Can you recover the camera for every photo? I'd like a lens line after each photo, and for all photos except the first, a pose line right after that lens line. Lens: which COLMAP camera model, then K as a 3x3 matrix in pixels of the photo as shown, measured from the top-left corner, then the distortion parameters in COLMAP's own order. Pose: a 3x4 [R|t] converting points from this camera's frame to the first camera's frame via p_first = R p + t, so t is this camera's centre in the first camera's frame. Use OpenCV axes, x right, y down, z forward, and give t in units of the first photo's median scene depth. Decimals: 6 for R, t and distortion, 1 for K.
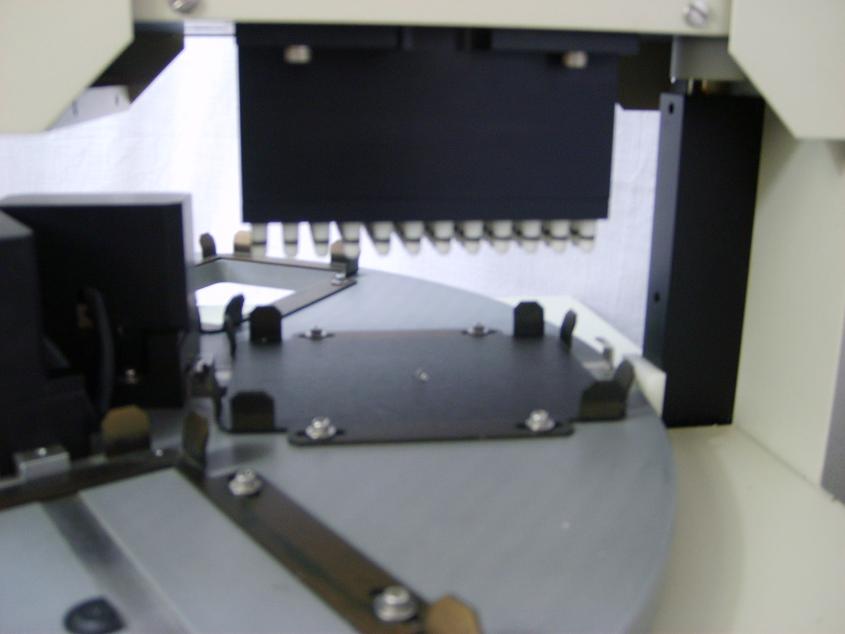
lens RADIAL K [[879.2, 0, 422.5], [0, 879.2, 317.0], [0, 0, 1]] dist [-0.109010, -0.000610]
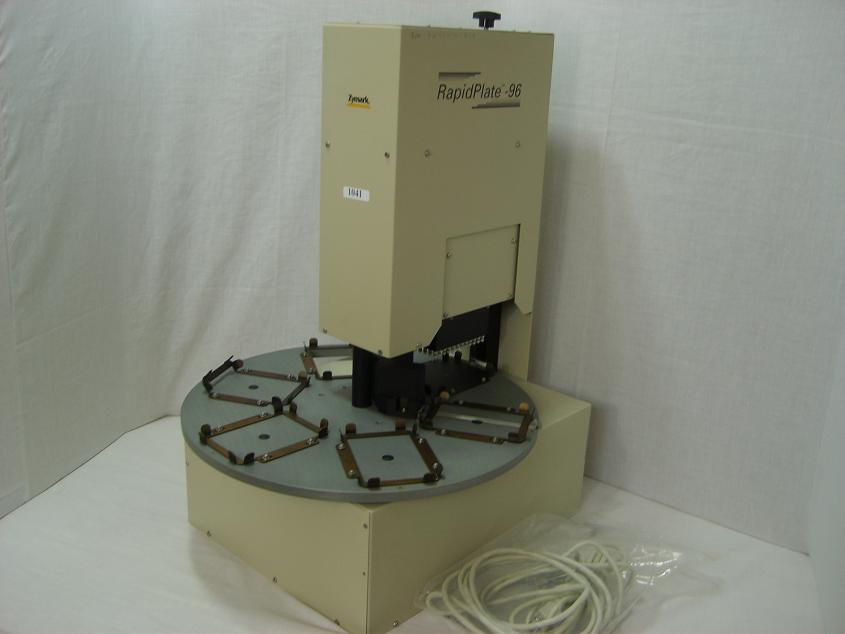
lens RADIAL K [[915.4, 0, 422.5], [0, 915.4, 317.0], [0, 0, 1]] dist [0.067977, 0.000018]
pose [[0.786983, -0.169654, 0.593191, -2.989823], [0.131328, 0.985480, 0.107617, -0.786832], [-0.602836, -0.006790, 0.797836, -2.742346]]
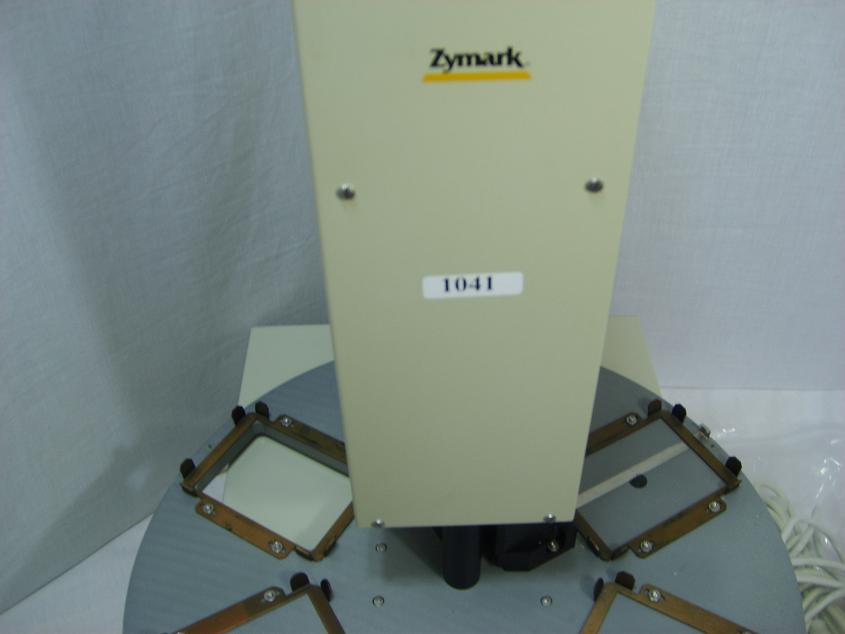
lens RADIAL K [[879.2, 0, 422.5], [0, 879.2, 317.0], [0, 0, 1]] dist [-0.109010, -0.000610]
pose [[0.123120, -0.701771, 0.701683, -1.738082], [0.260480, 0.705124, 0.659507, -1.920280], [-0.957597, 0.101576, 0.269612, 0.505900]]
